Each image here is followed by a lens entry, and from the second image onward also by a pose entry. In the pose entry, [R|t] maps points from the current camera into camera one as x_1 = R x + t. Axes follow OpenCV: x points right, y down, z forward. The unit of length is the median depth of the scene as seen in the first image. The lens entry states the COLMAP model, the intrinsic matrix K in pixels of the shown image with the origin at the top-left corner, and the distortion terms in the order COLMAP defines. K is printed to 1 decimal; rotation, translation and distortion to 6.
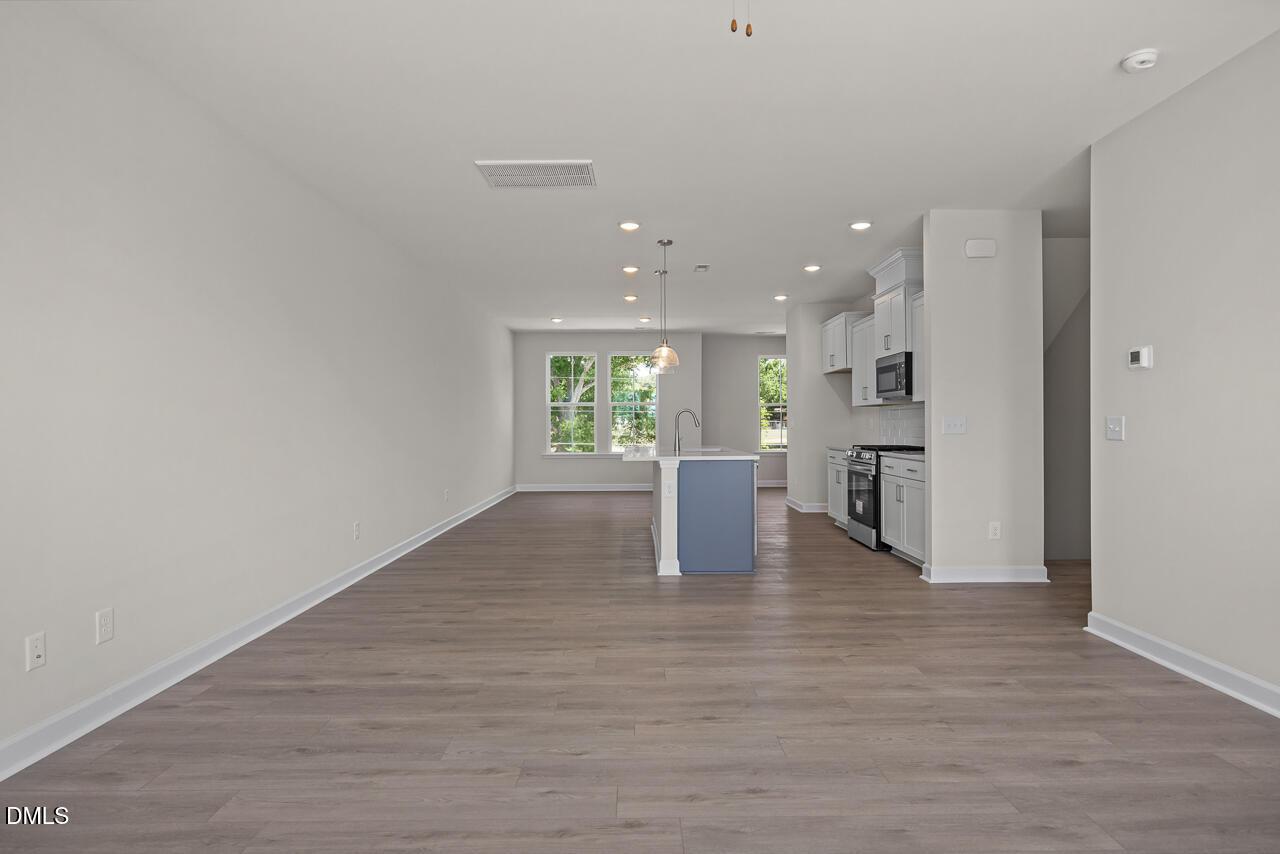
lens RADIAL K [[663.5, 0, 641.9], [0, 663.5, 424.2], [0, 0, 1]] dist [-0.000103, 0.000056]
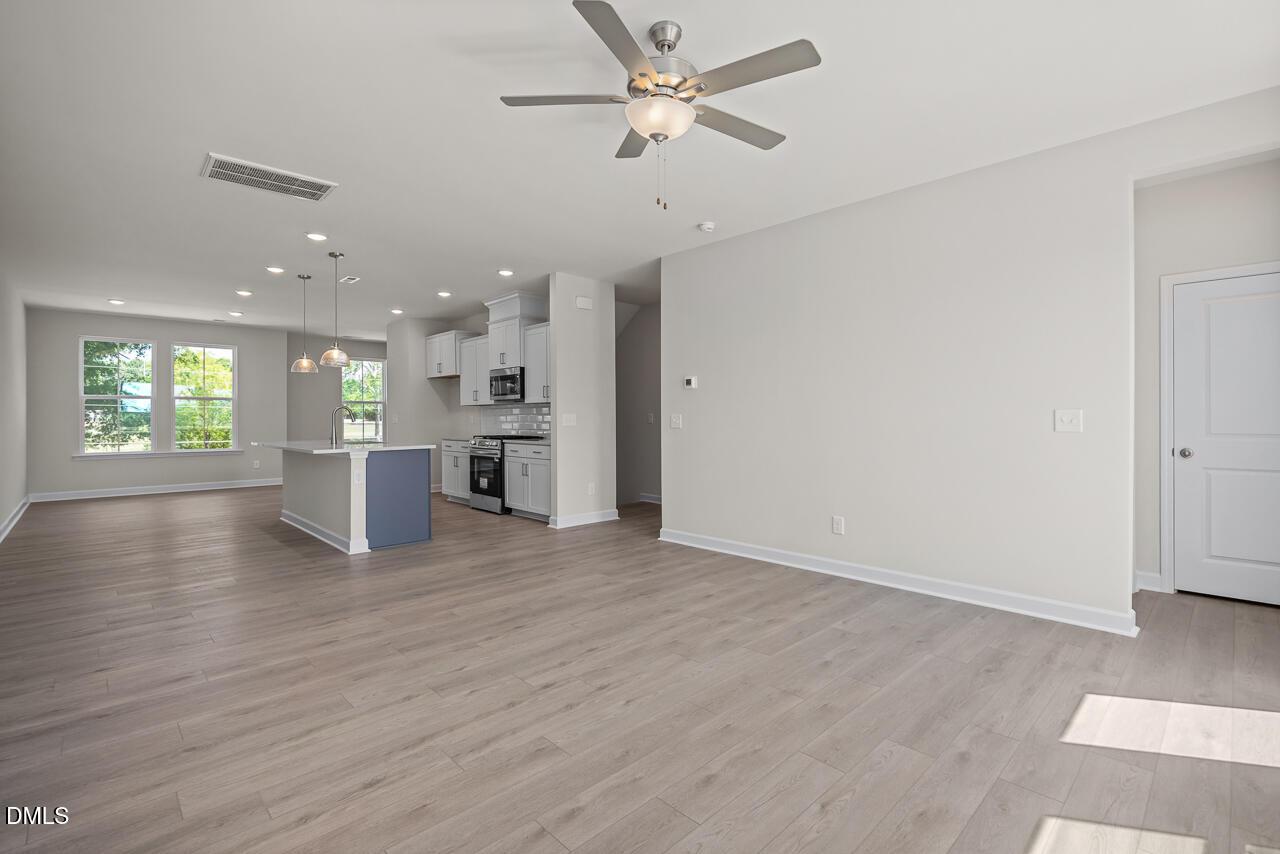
lens RADIAL K [[557.1, 0, 637.8], [0, 557.1, 418.2], [0, 0, 1]] dist [0.000427, -0.000016]
pose [[0.746218, 0.000493, 0.665702, -0.298210], [0.001209, 0.999997, -0.002096, 0.000024], [-0.665701, 0.002369, 0.746215, -0.033849]]
